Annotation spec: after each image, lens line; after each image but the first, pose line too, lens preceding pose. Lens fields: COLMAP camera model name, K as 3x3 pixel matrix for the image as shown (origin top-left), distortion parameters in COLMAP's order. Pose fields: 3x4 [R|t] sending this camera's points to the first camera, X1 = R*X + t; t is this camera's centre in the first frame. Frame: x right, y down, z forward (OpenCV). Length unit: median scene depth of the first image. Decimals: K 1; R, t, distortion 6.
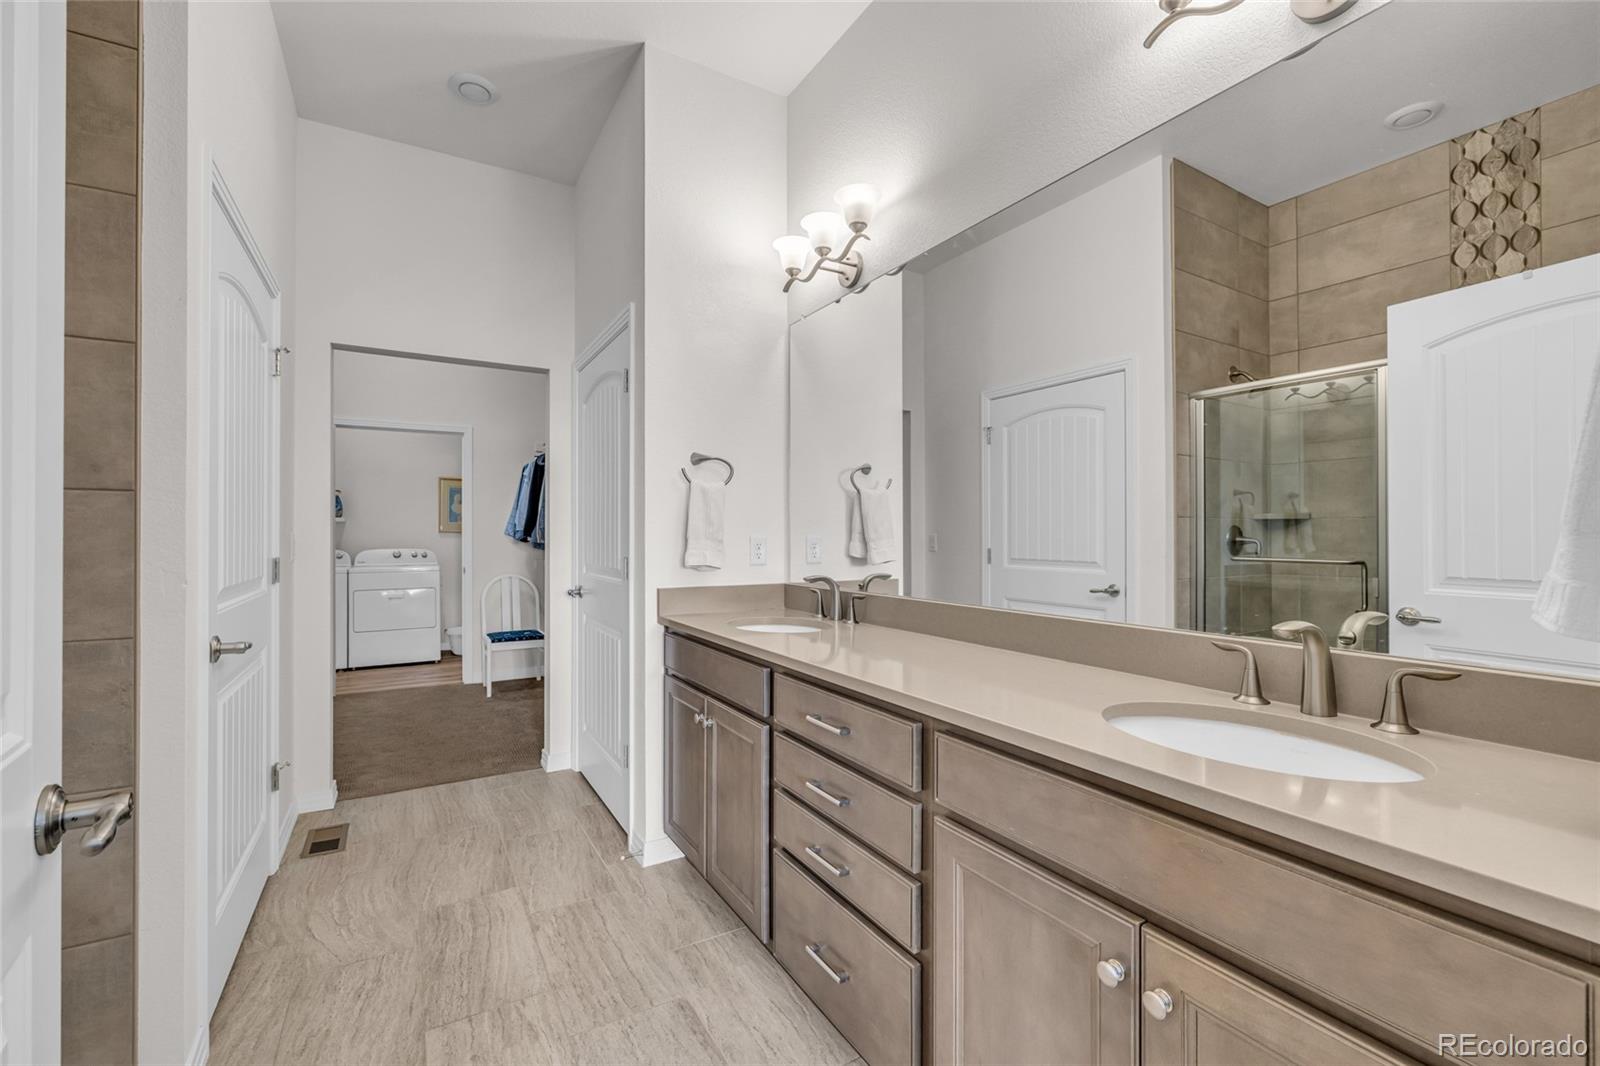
lens RADIAL K [[668.1, 0, 807.0], [0, 668.1, 529.7], [0, 0, 1]] dist [0.001710, 0.000373]
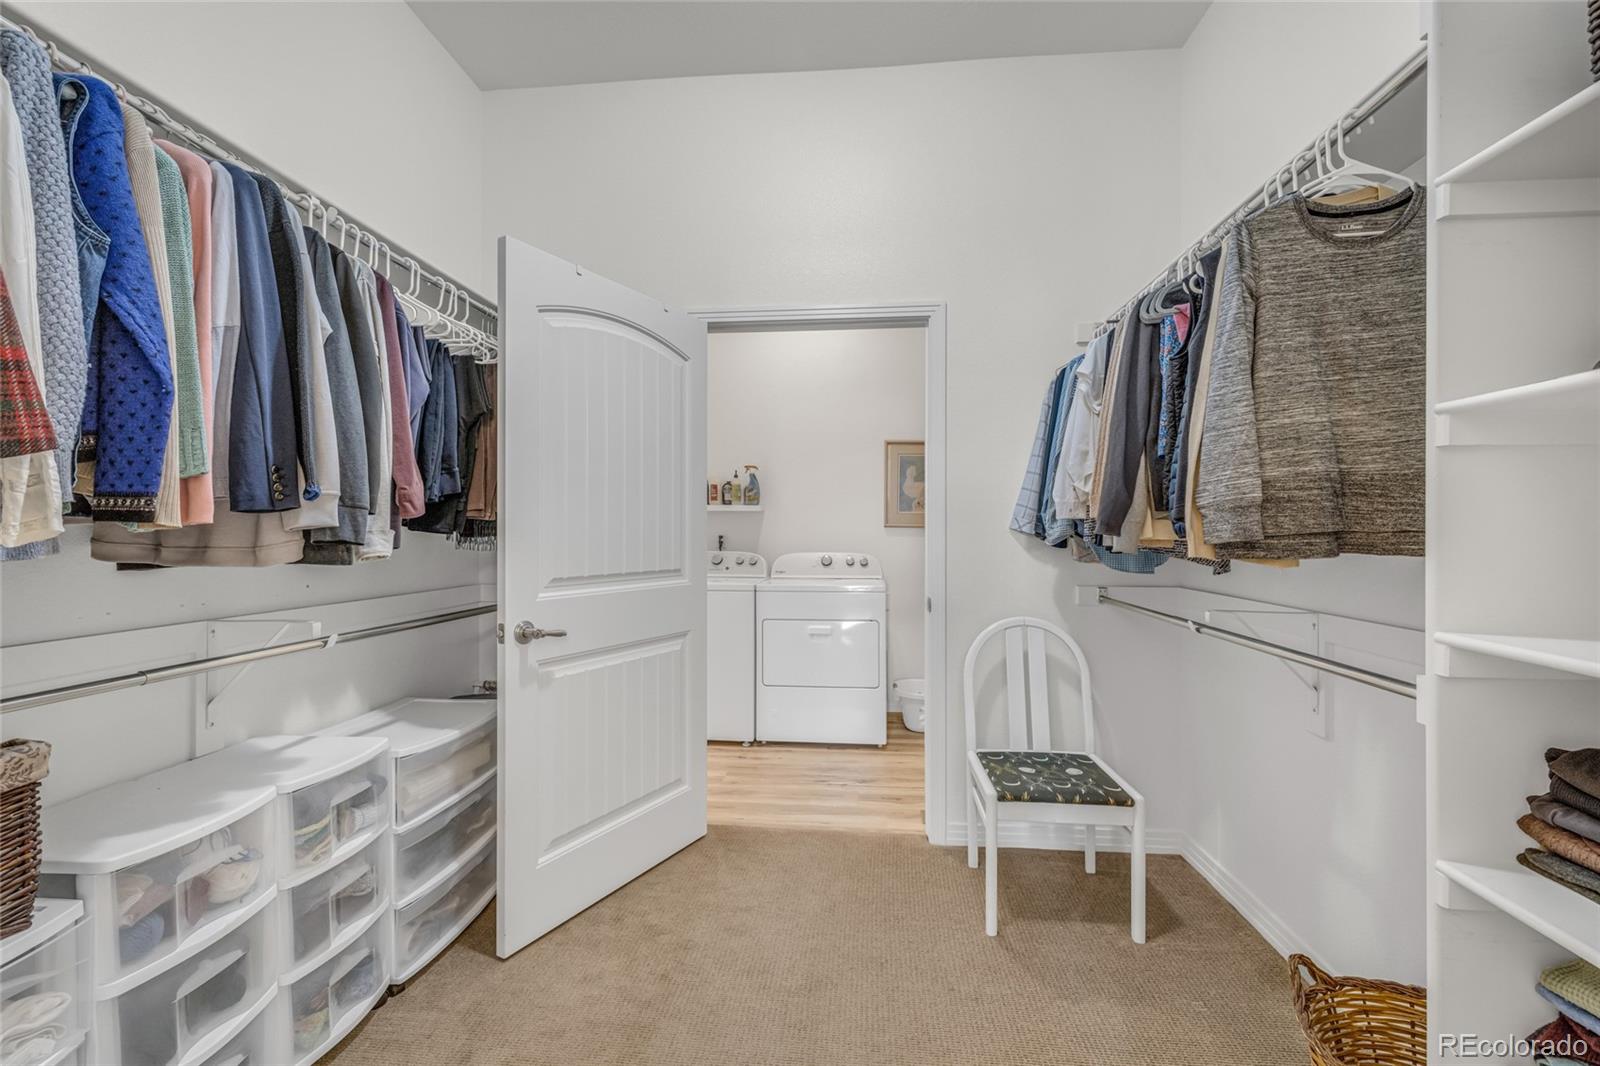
lens RADIAL K [[668.1, 0, 807.0], [0, 668.1, 529.7], [0, 0, 1]] dist [0.001710, 0.000373]
pose [[0.811842, 0.002869, -0.583870, -0.265743], [-0.001791, 0.999995, 0.002423, 0.006038], [0.583874, -0.000922, 0.811843, 0.489145]]
